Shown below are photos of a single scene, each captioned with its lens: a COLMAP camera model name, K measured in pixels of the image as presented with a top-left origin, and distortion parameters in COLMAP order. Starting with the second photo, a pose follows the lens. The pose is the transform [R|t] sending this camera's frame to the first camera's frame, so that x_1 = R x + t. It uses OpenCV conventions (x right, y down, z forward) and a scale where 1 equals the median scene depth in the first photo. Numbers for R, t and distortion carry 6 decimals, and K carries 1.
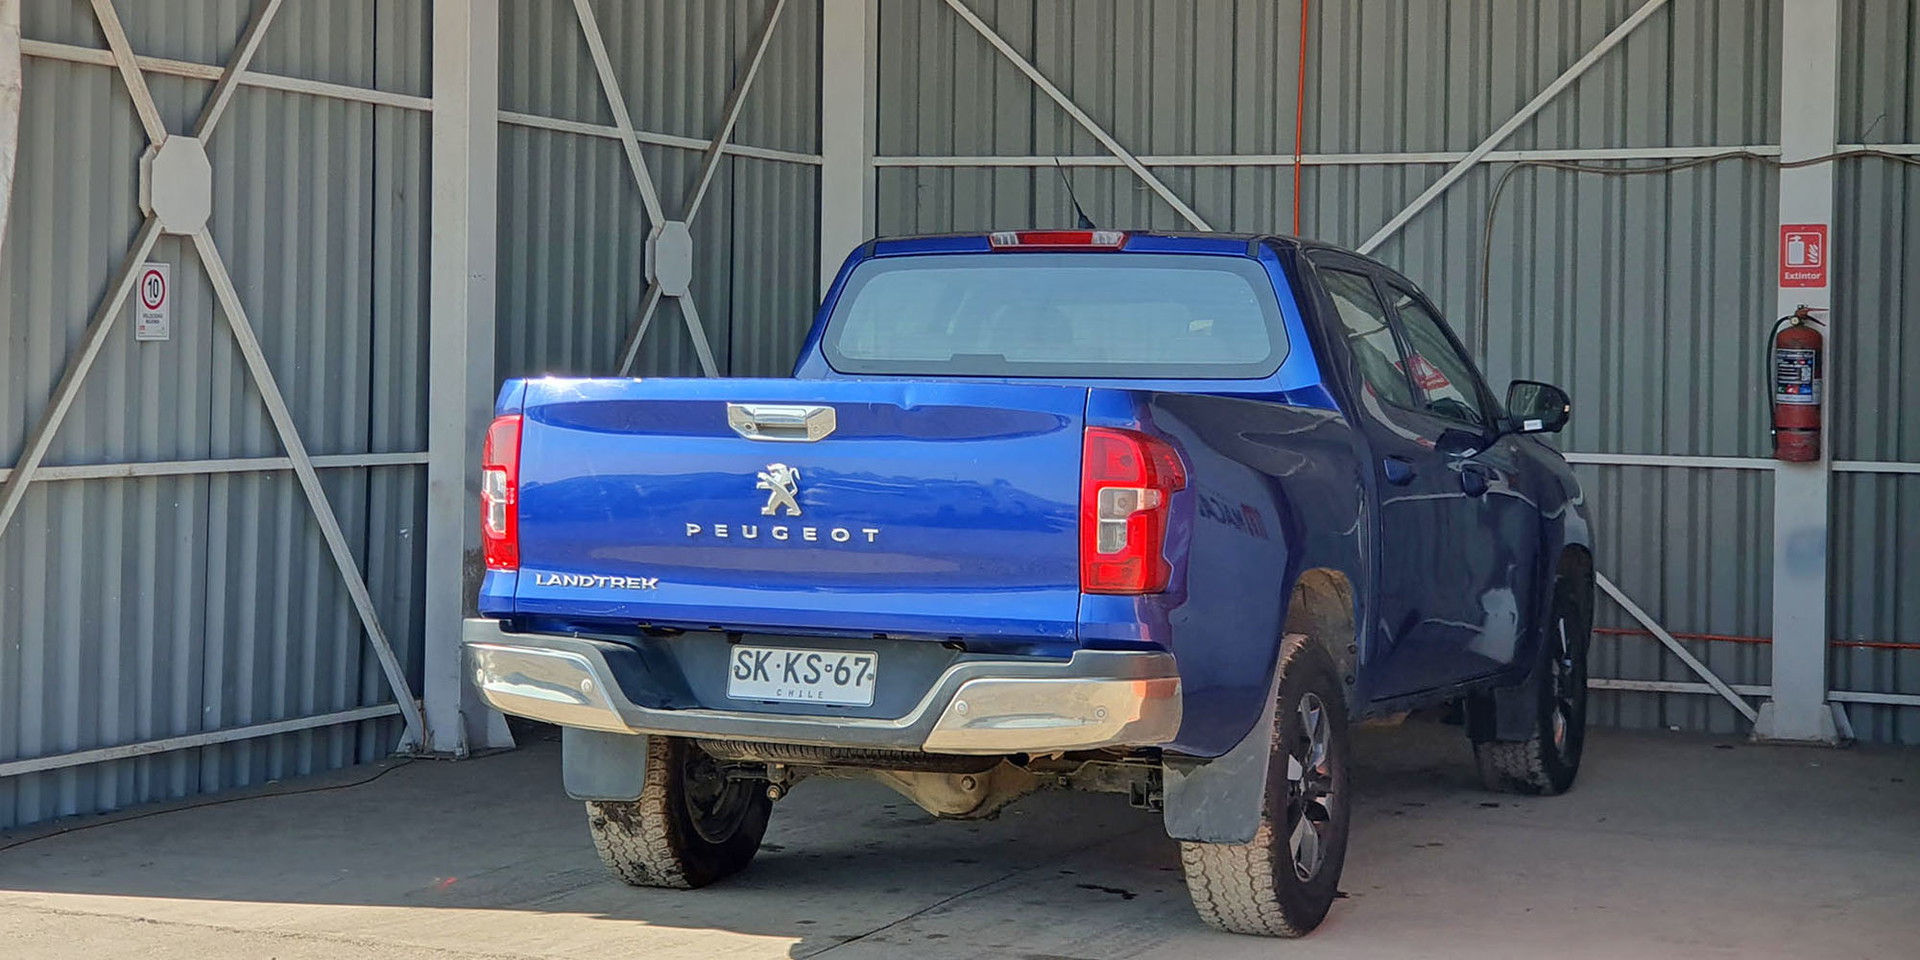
lens RADIAL K [[3248.4, 0, 899.6], [0, 3248.4, 440.7], [0, 0, 1]] dist [0.280326, -1.919382]
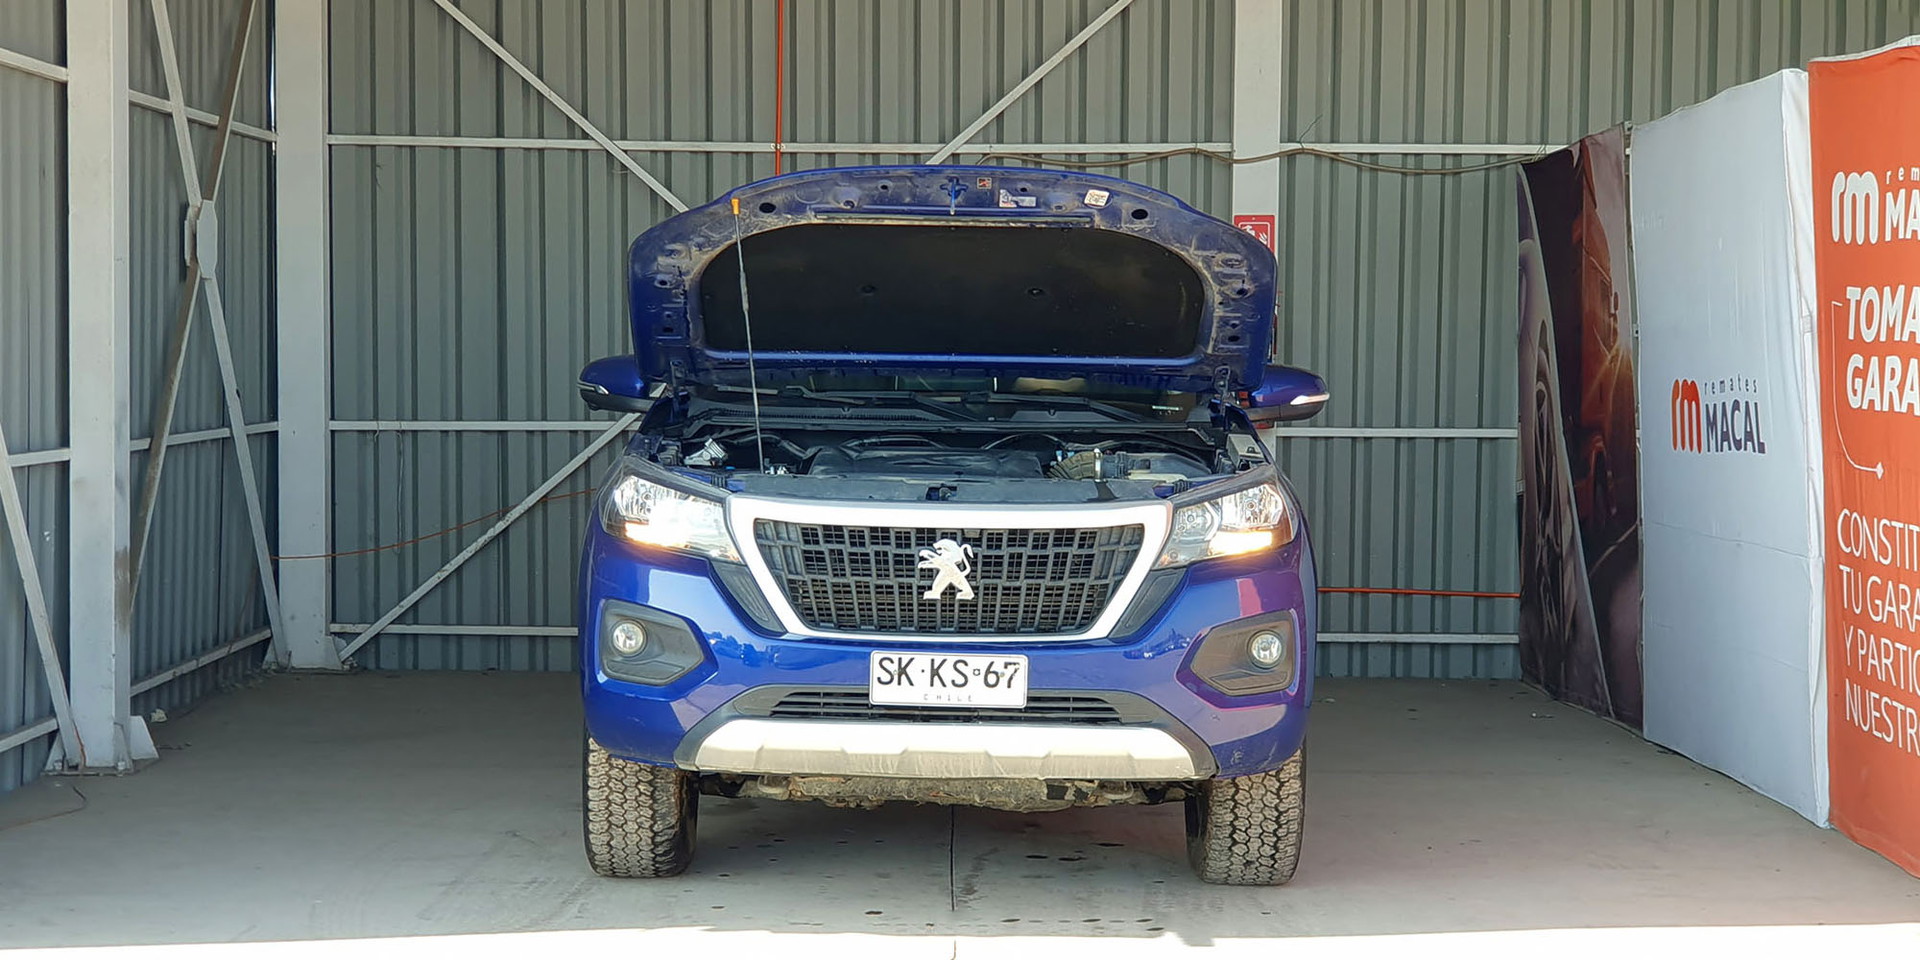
lens RADIAL K [[3092.9, 0, 914.1], [0, 3092.9, 477.1], [0, 0, 1]] dist [0.282563, -1.721648]
pose [[0.920780, -0.026059, 0.389210, -0.245021], [0.017002, 0.999499, 0.026698, -0.007299], [-0.389711, -0.017966, 0.920762, 0.074885]]
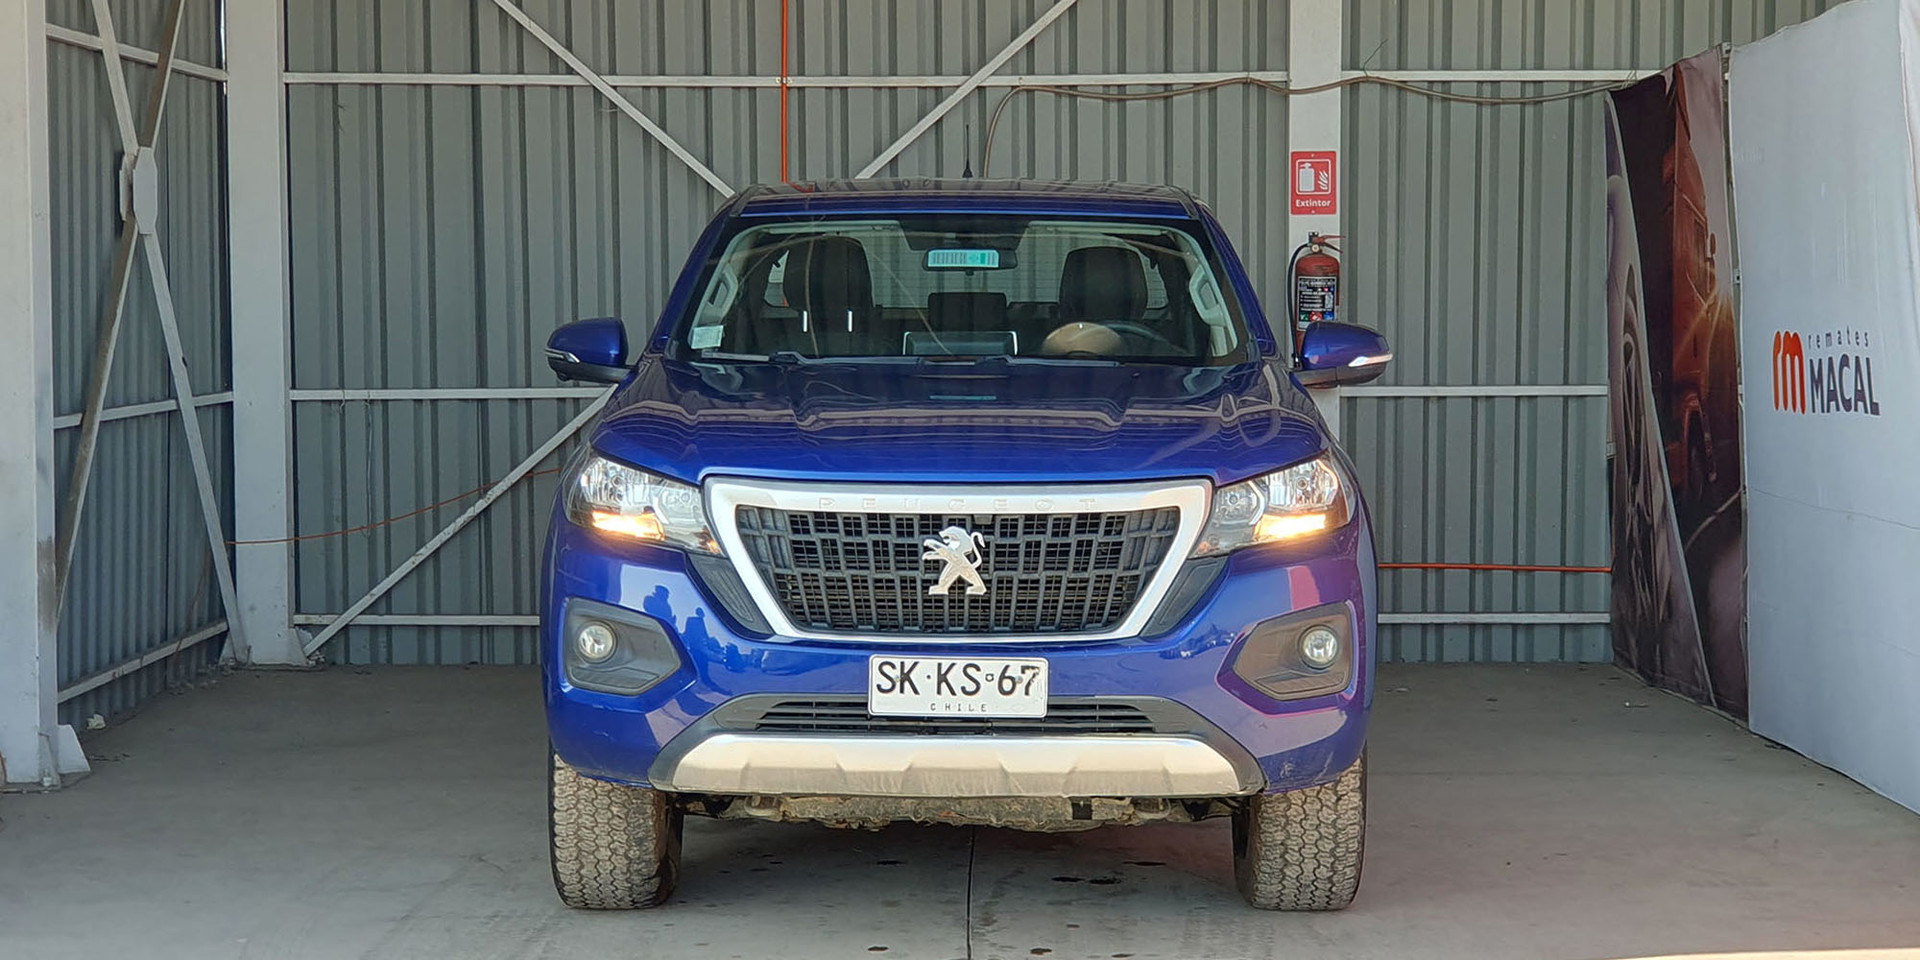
lens RADIAL K [[3325.1, 0, 960.0], [0, 3325.1, 480.0], [0, 0, 1]] dist [0.278317, -1.785996]
pose [[0.920927, -0.040588, 0.387617, -0.225052], [0.027126, 0.998826, 0.040142, -0.009721], [-0.388791, -0.026454, 0.920946, 0.101750]]
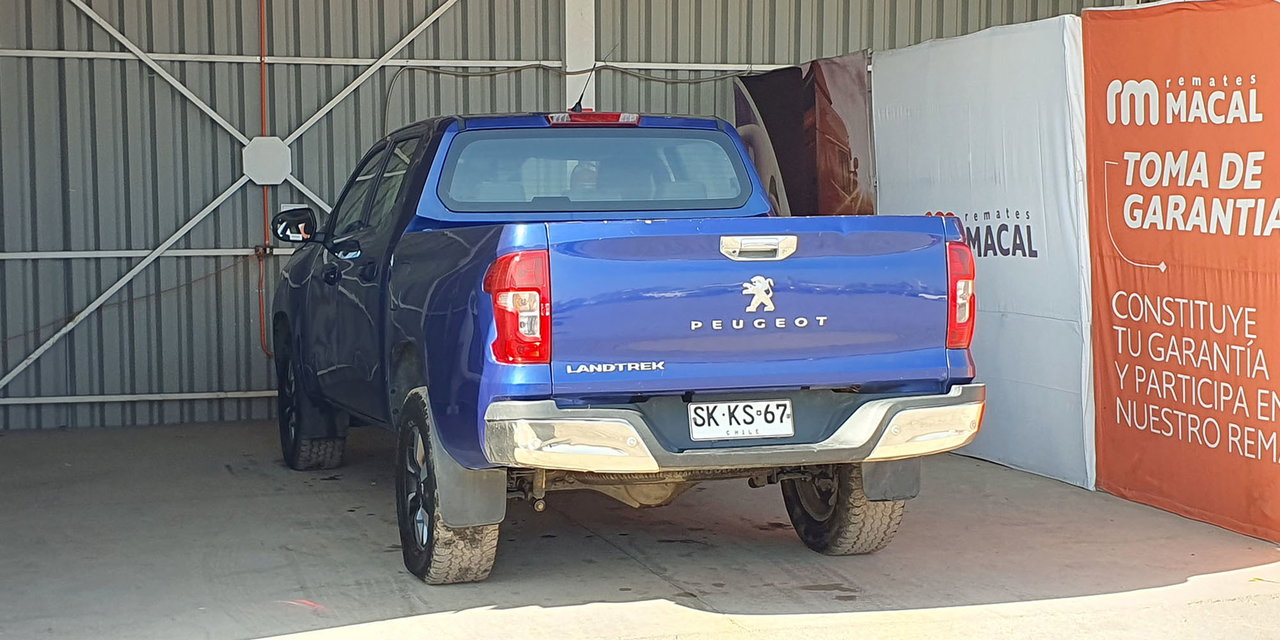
lens RADIAL K [[1915.9, 0, 609.1], [0, 1915.9, 310.9], [0, 0, 1]] dist [0.375342, -1.820755]
pose [[0.763008, -0.061120, 0.643493, -0.370487], [0.033050, 0.997906, 0.055594, -0.015859], [-0.645543, -0.021151, 0.763431, 0.222325]]
